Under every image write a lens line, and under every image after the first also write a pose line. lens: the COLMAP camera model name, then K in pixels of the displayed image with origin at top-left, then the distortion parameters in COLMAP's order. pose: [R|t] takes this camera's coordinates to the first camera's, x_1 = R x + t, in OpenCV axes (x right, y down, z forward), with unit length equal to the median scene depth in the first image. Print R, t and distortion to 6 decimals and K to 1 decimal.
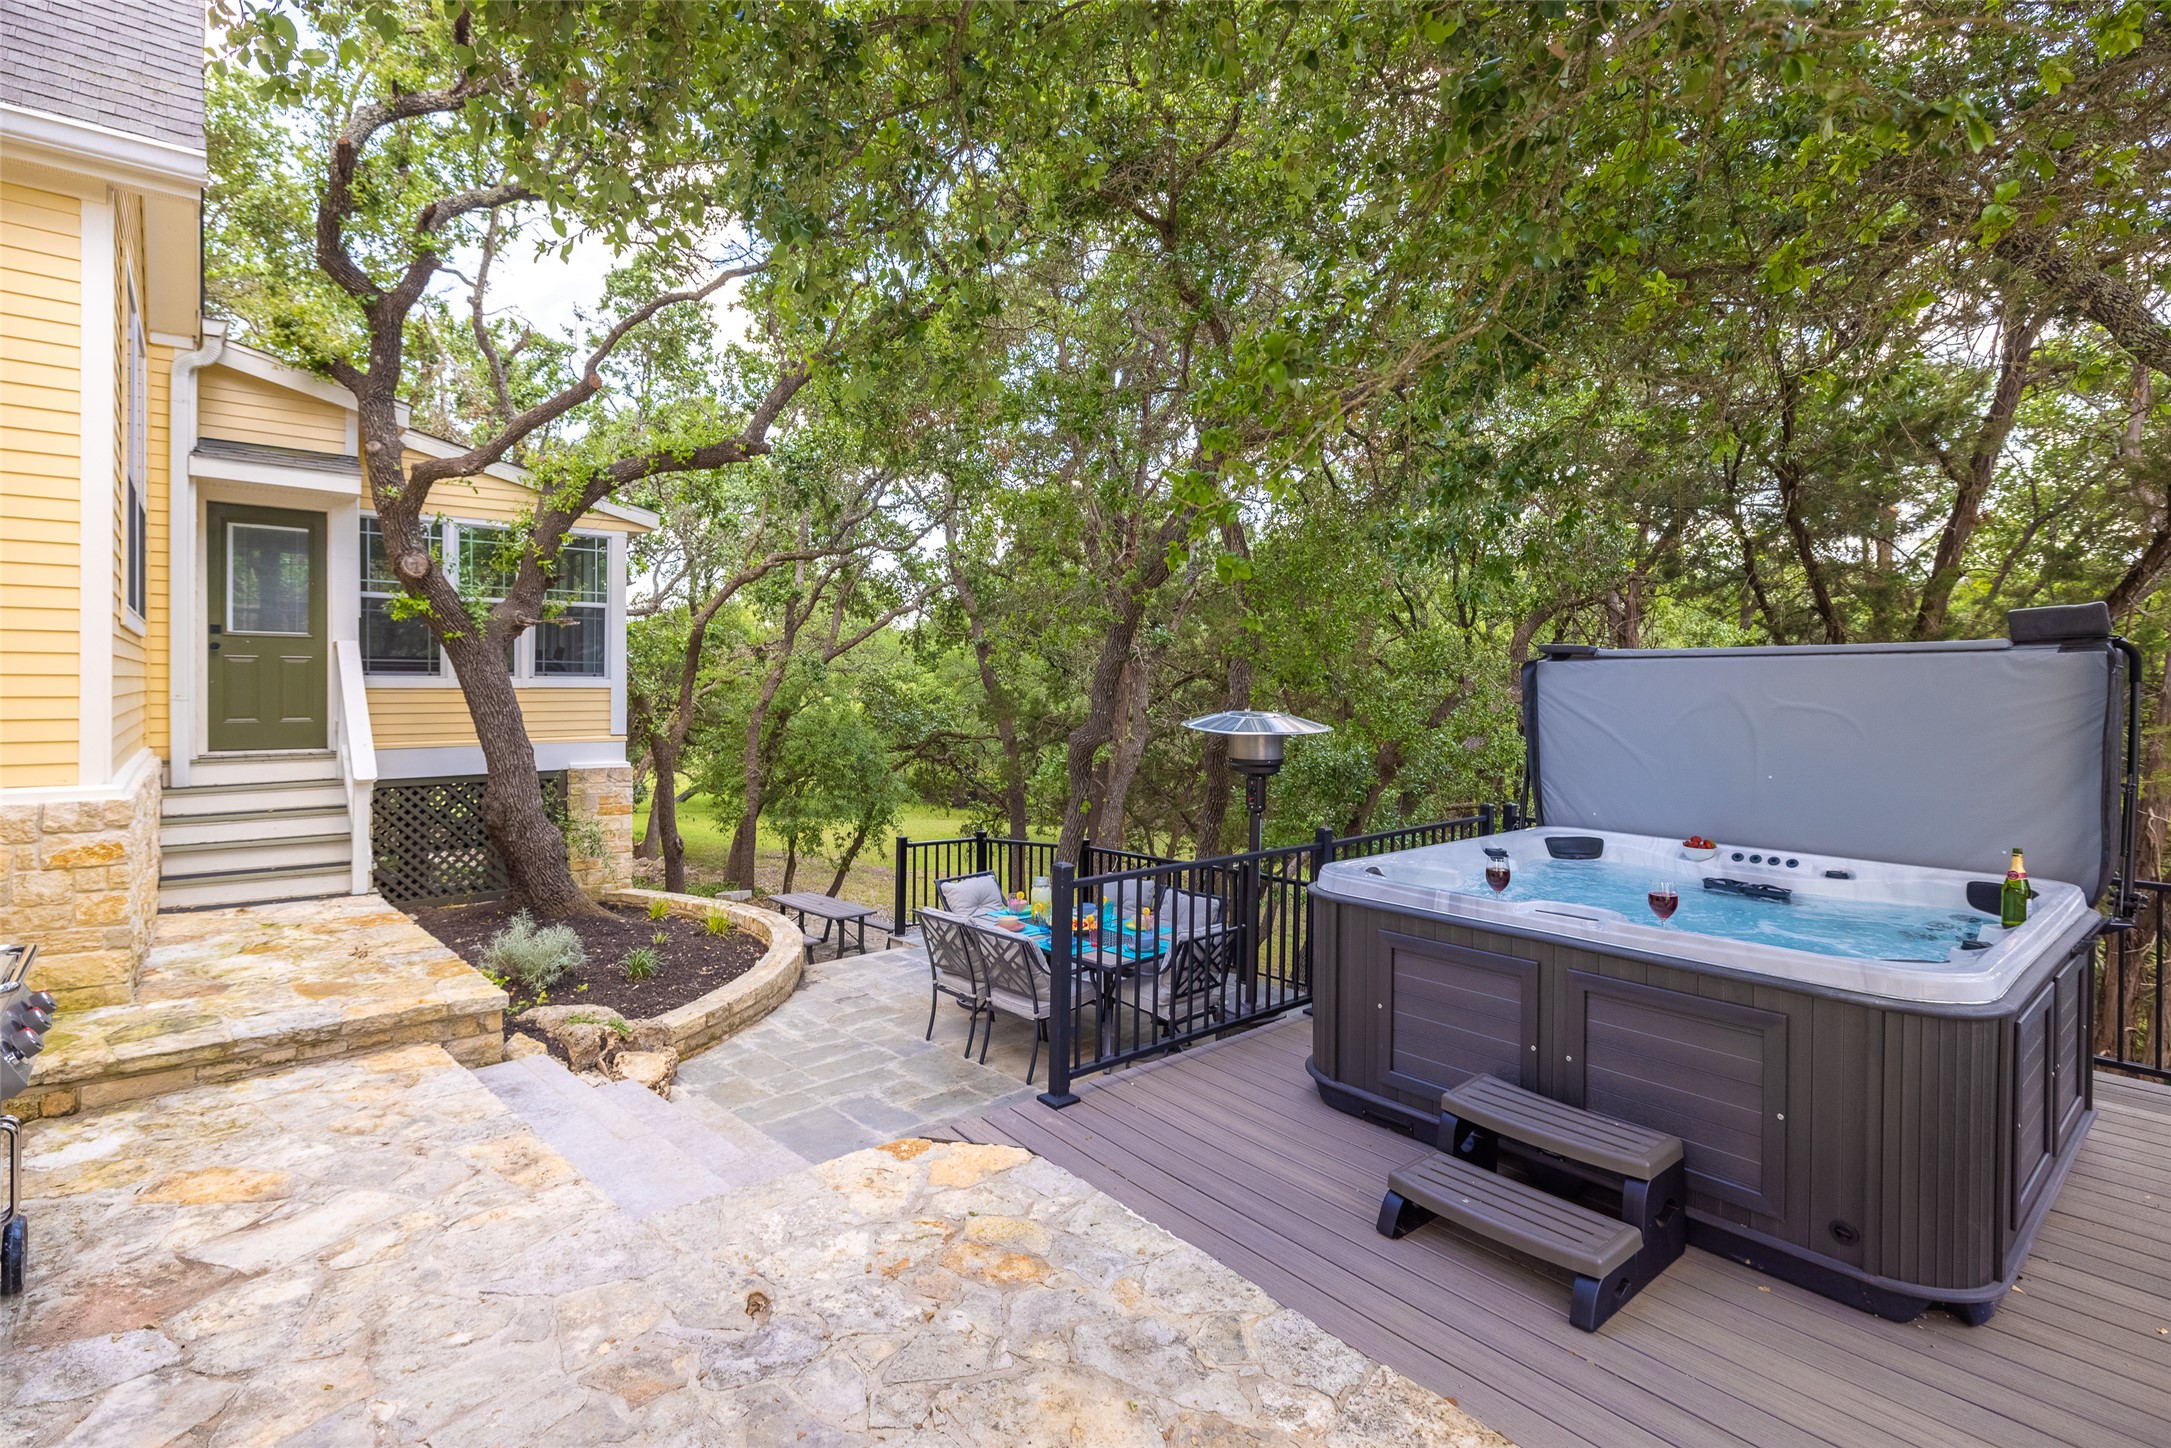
lens RADIAL K [[996.5, 0, 1080.2], [0, 996.5, 707.2], [0, 0, 1]] dist [0.000597, -0.000133]
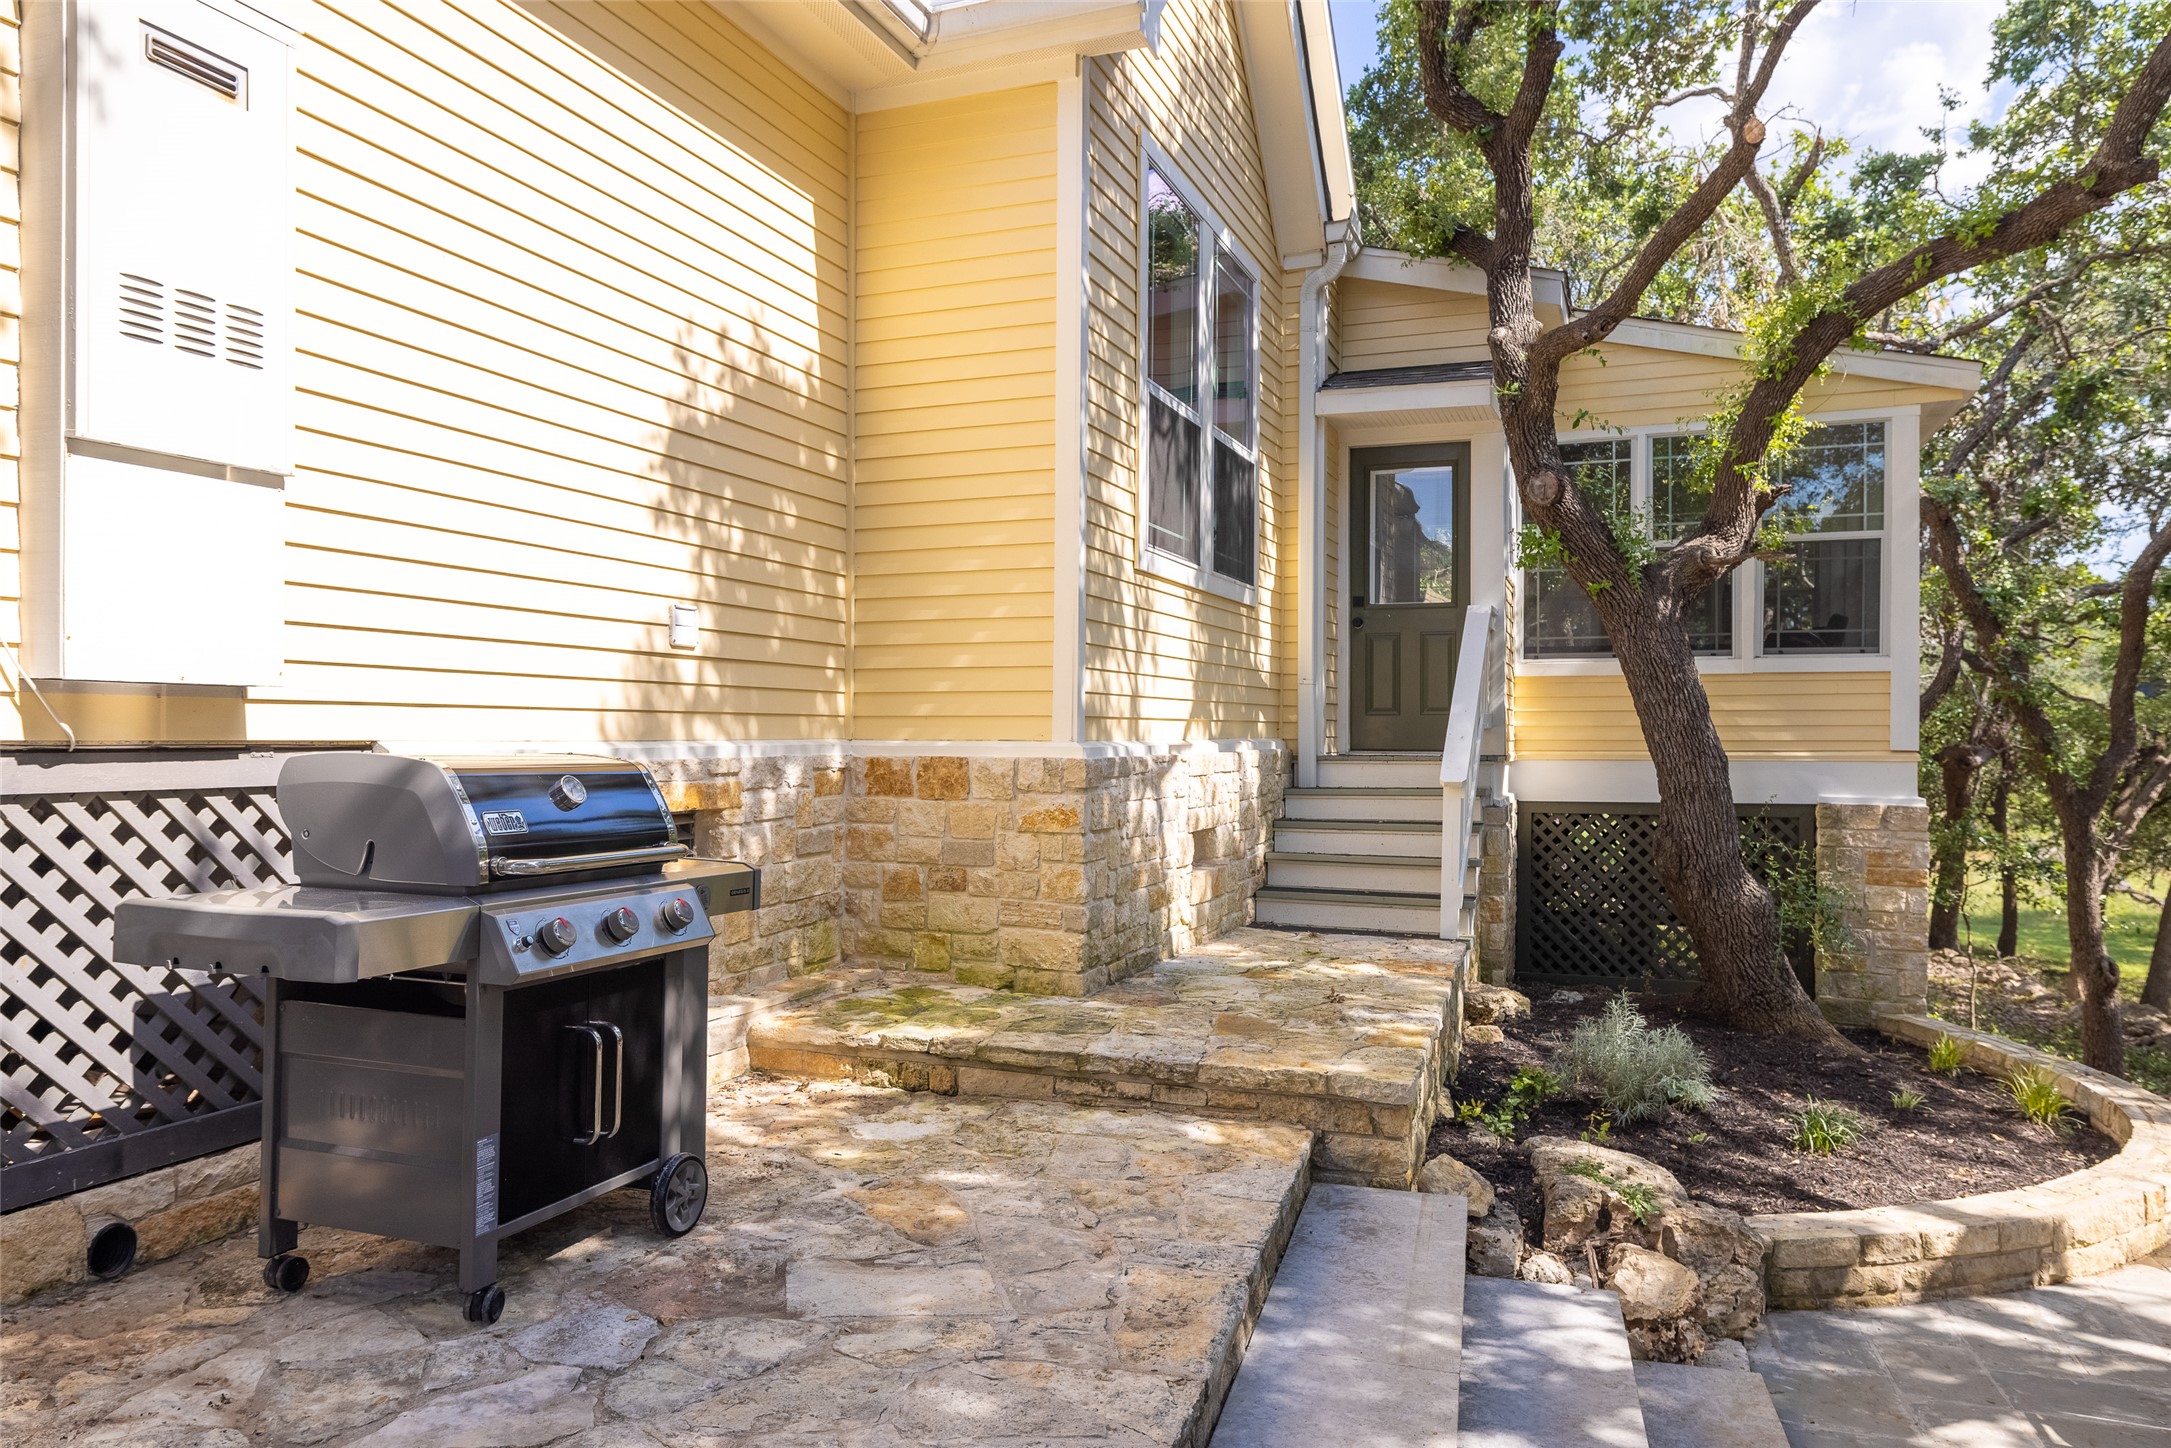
lens RADIAL K [[1460.5, 0, 1079.5], [0, 1460.5, 749.3], [0, 0, 1]] dist [0.000550, -0.005354]
pose [[0.482984, 0.004227, -0.875619, 0.083816], [-0.014915, 0.999883, -0.003400, 0.054421], [0.875502, 0.014702, 0.482991, 0.241655]]
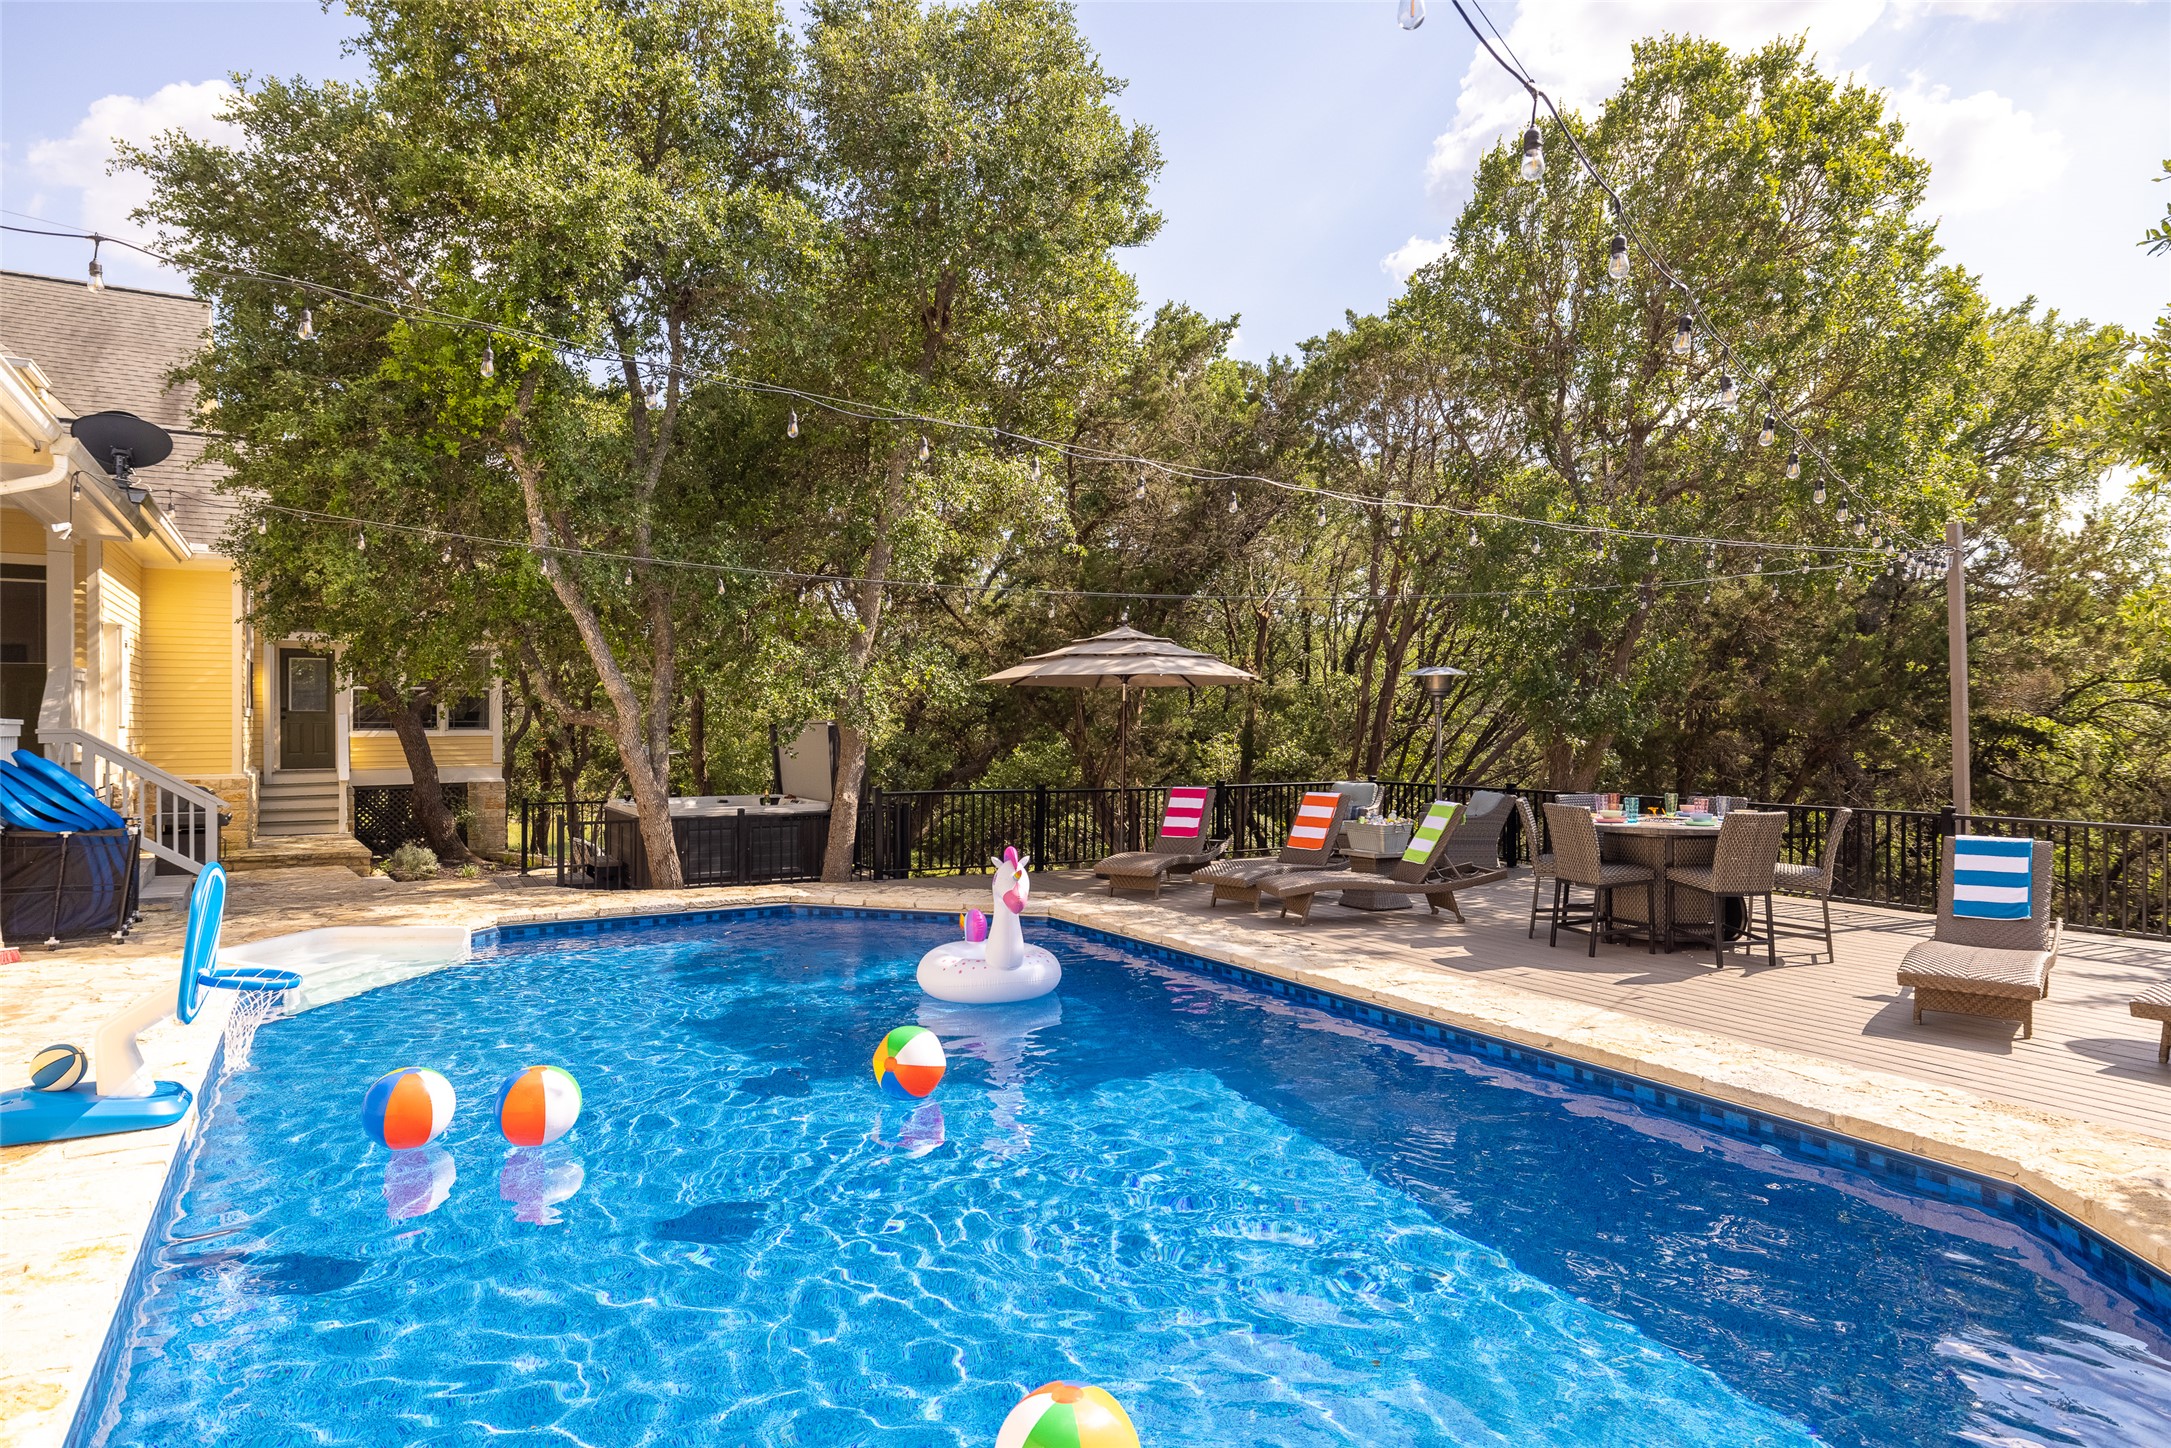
lens RADIAL K [[1225.5, 0, 1085.5], [0, 1225.5, 724.0], [0, 0, 1]] dist [0.001464, 0.000261]
pose [[0.988814, -0.001723, -0.149145, 1.263712], [-0.001373, 0.999786, -0.020650, 0.001832], [0.149149, 0.020624, 0.988600, -1.383822]]
